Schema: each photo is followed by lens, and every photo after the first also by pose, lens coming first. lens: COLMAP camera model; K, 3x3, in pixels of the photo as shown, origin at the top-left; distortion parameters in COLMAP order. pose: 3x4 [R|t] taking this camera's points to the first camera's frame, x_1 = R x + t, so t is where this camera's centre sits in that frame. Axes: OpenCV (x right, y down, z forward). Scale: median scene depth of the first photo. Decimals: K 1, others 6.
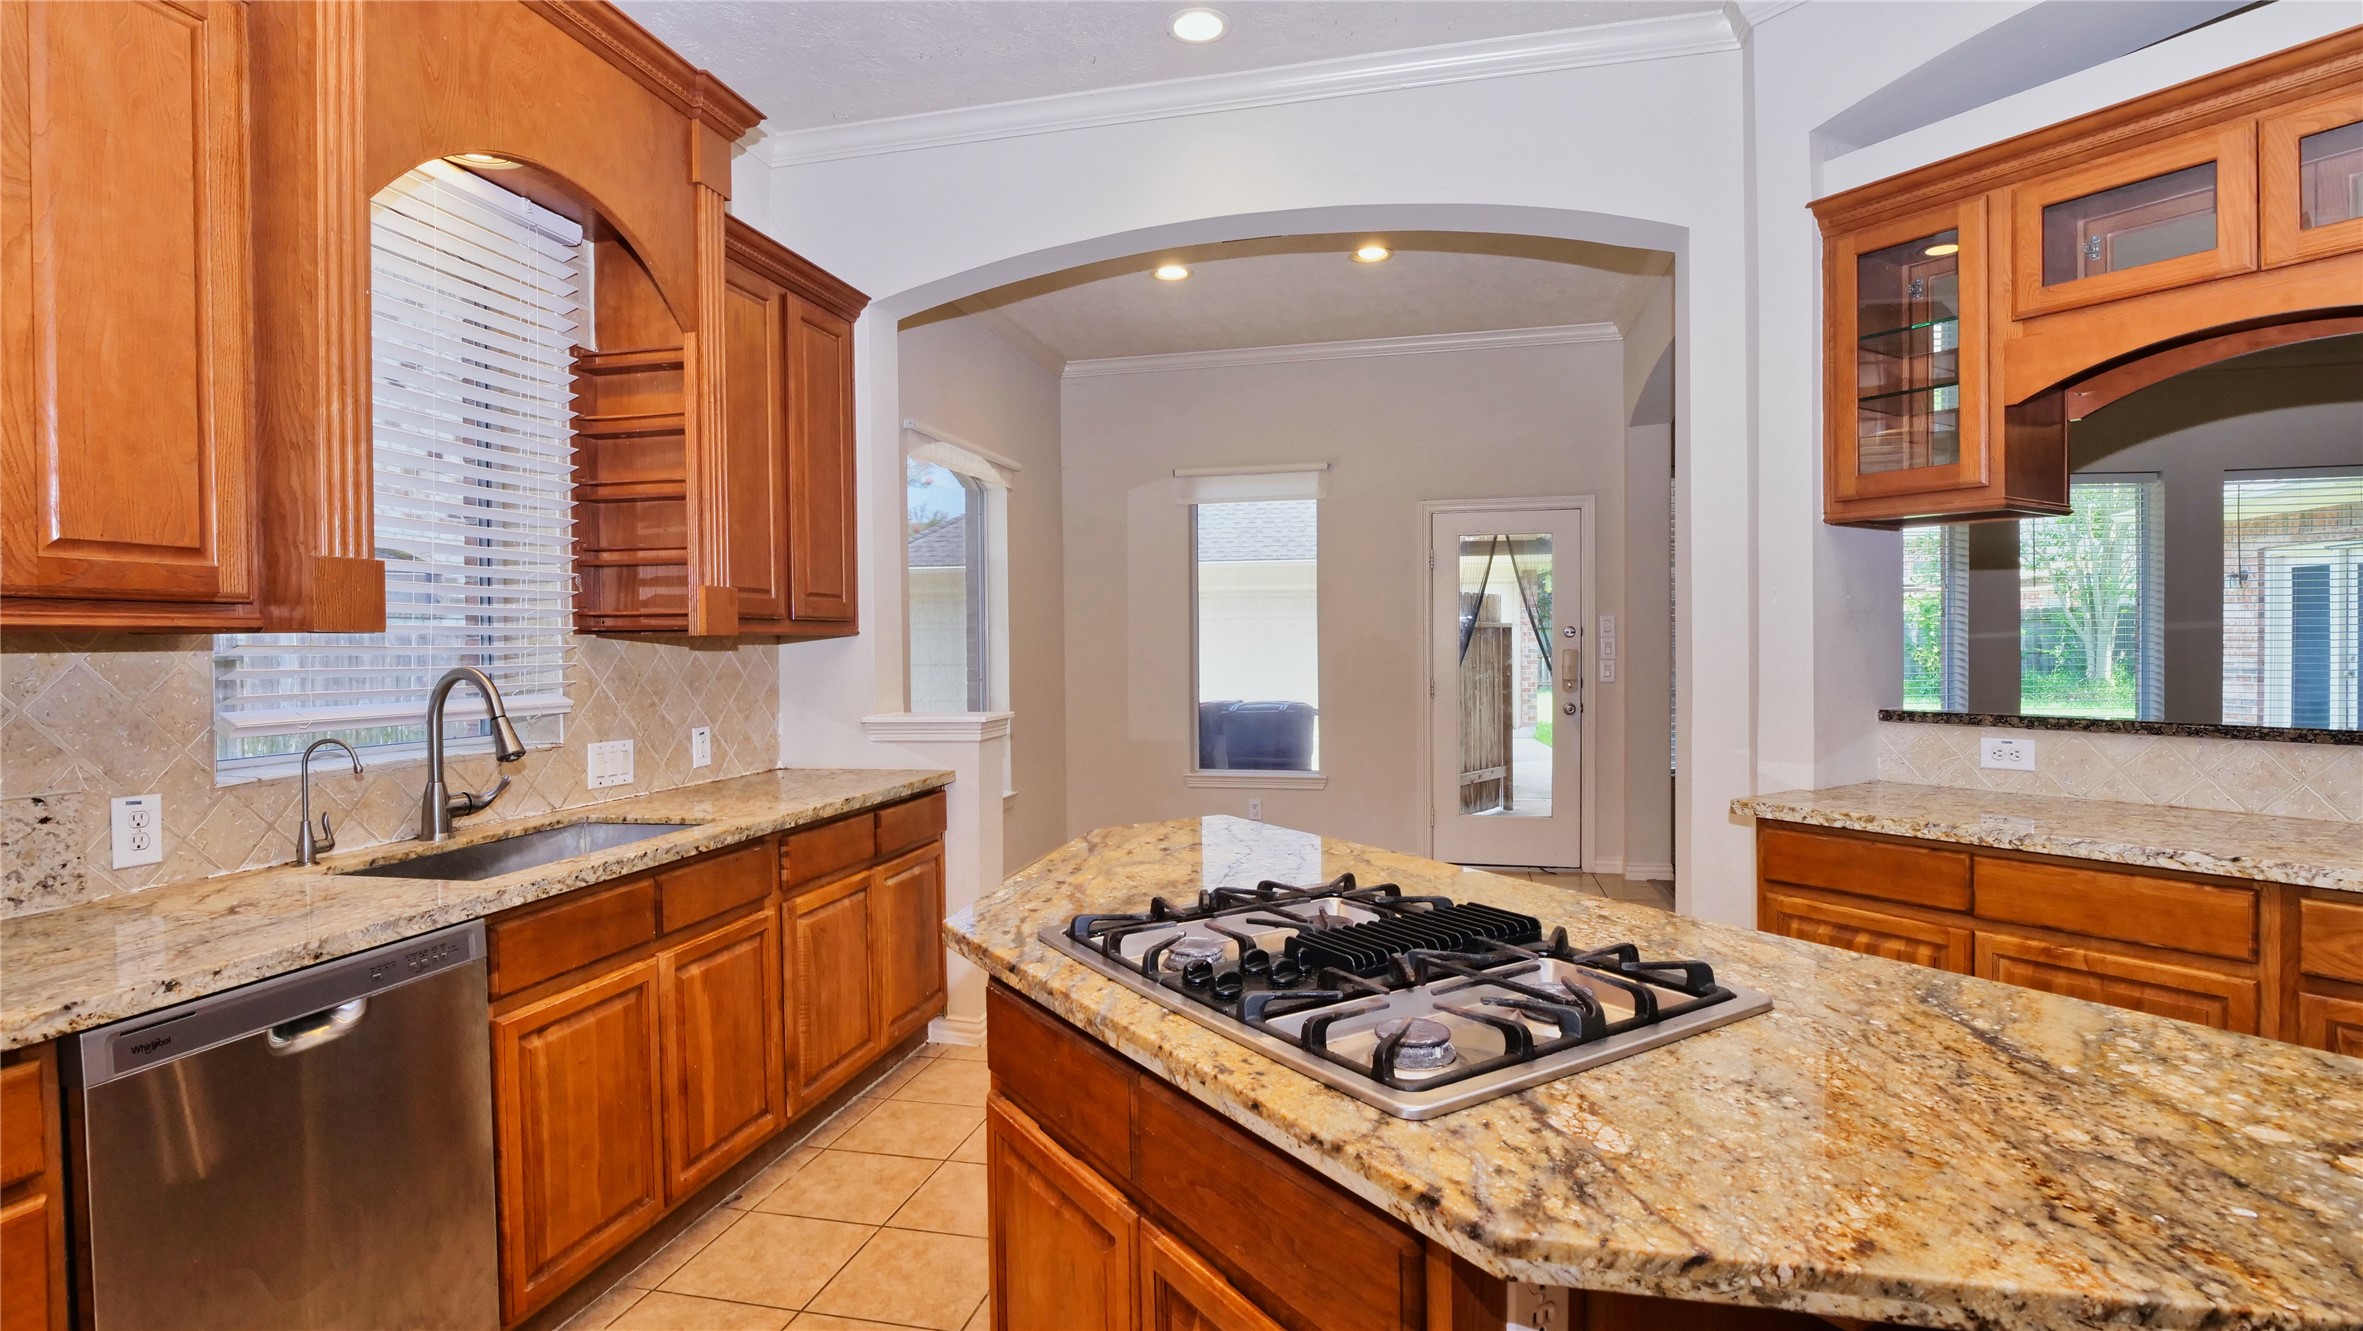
lens RADIAL K [[1146.4, 0, 1181.4], [0, 1146.4, 659.5], [0, 0, 1]] dist [-0.010677, -0.004576]
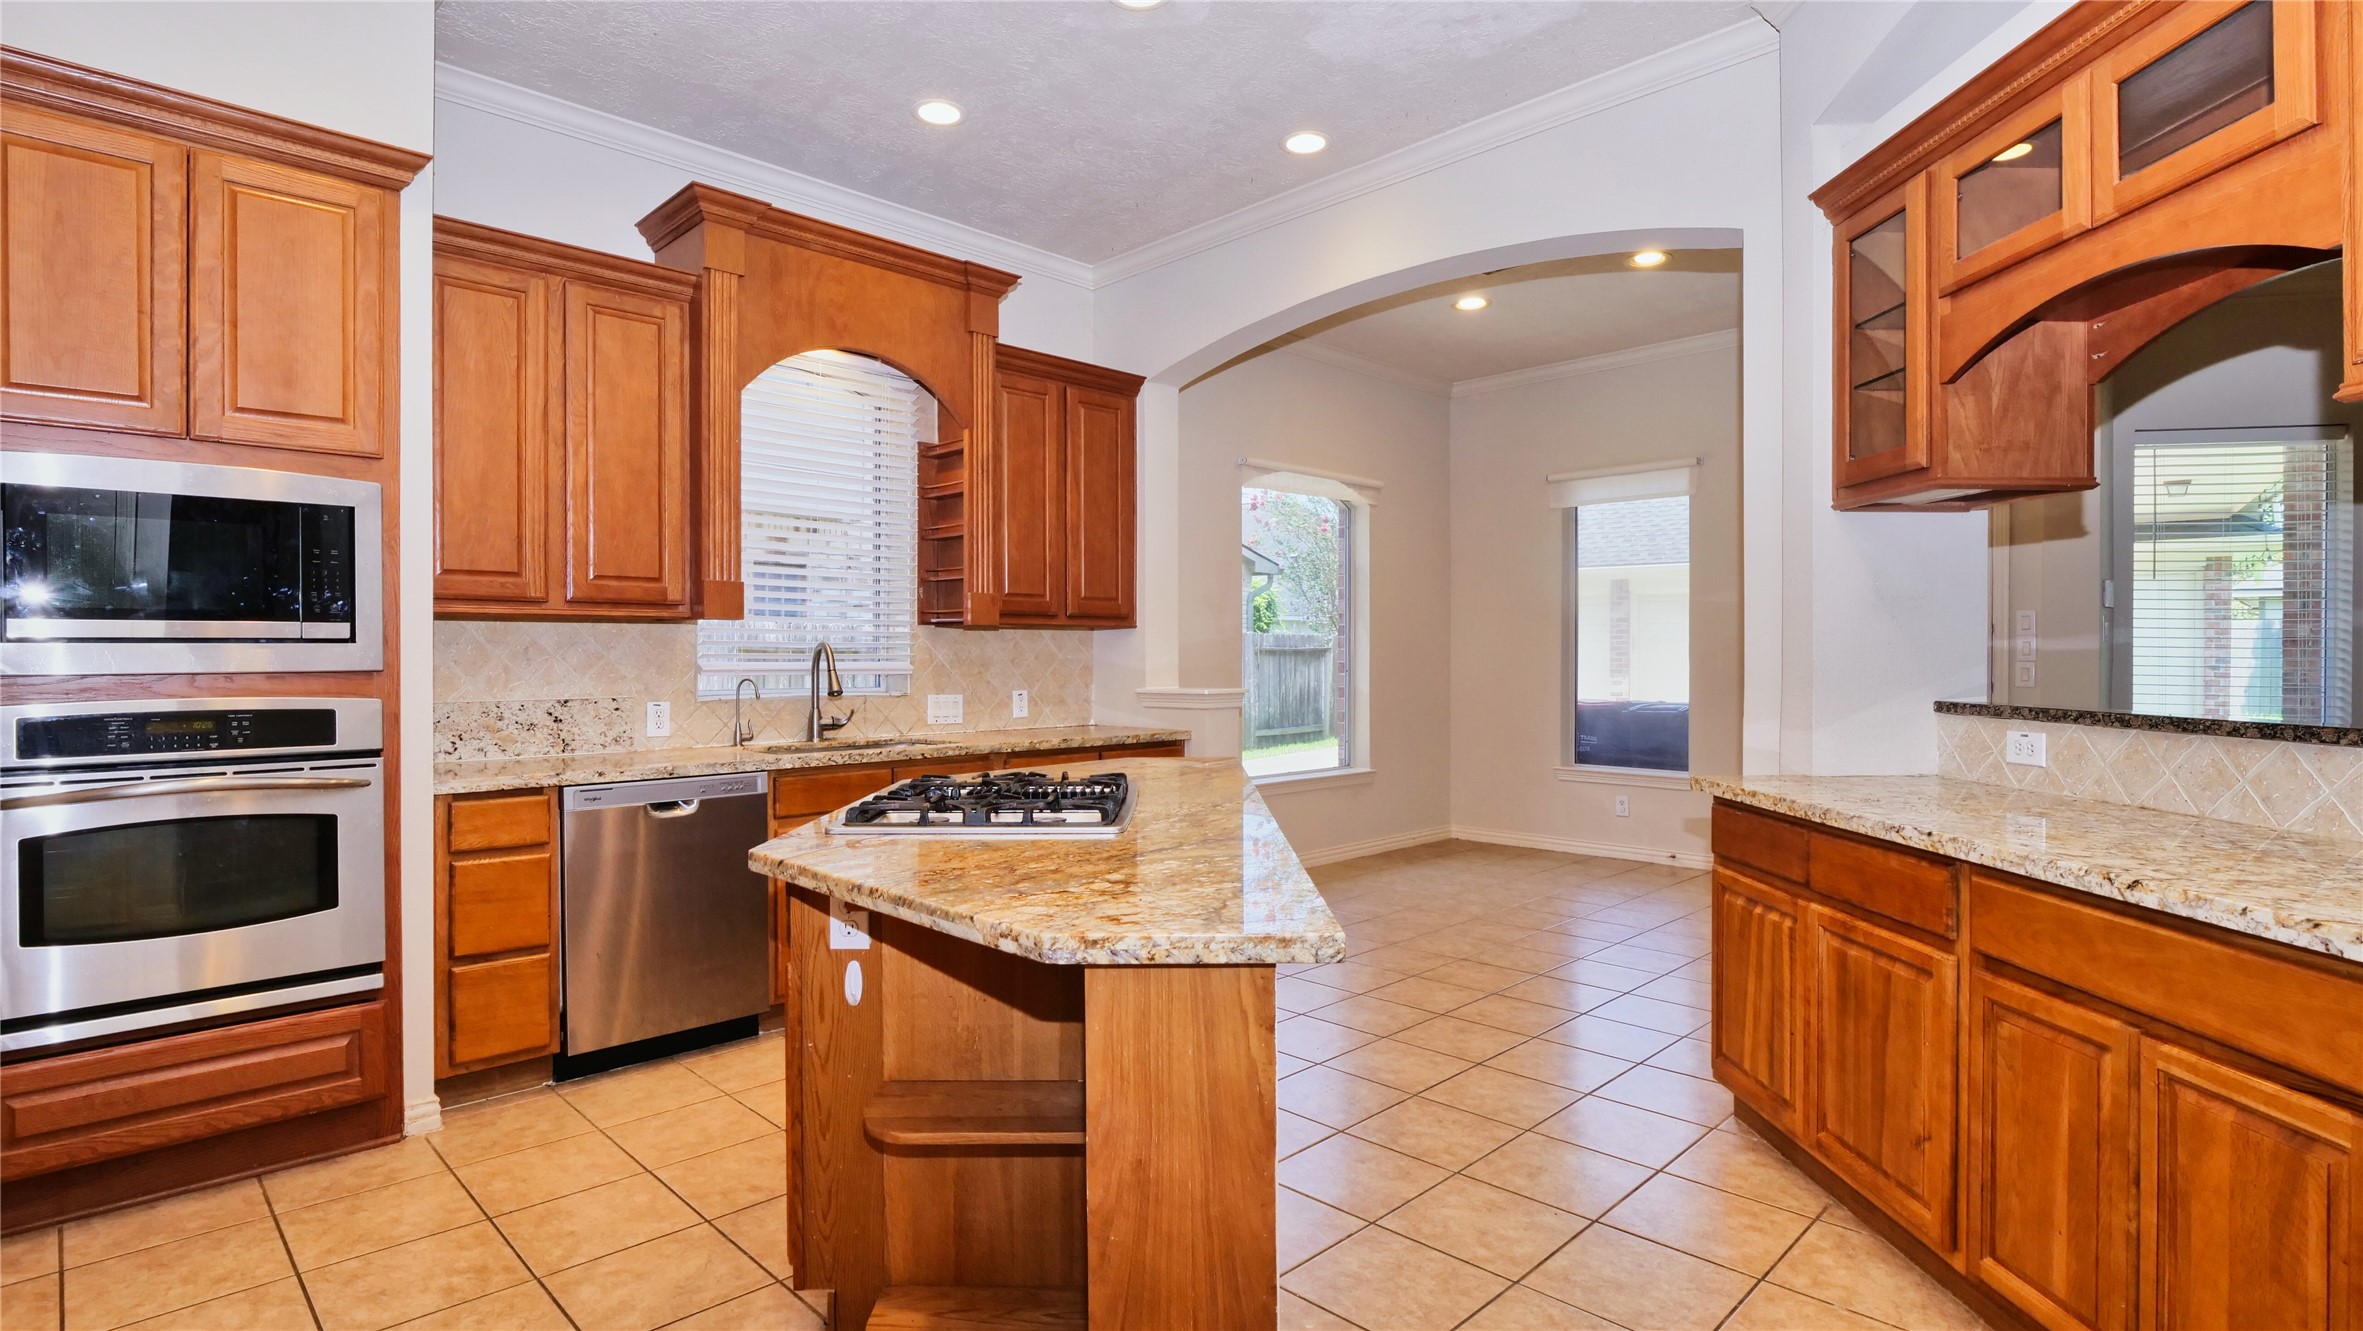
lens RADIAL K [[1146.4, 0, 1178.4], [0, 1146.4, 664.8], [0, 0, 1]] dist [-0.010677, -0.004576]
pose [[0.847722, 0.015290, -0.530220, 0.626721], [-0.016395, 0.999862, 0.002620, 0.023441], [0.530187, 0.006472, 0.847856, -0.154774]]
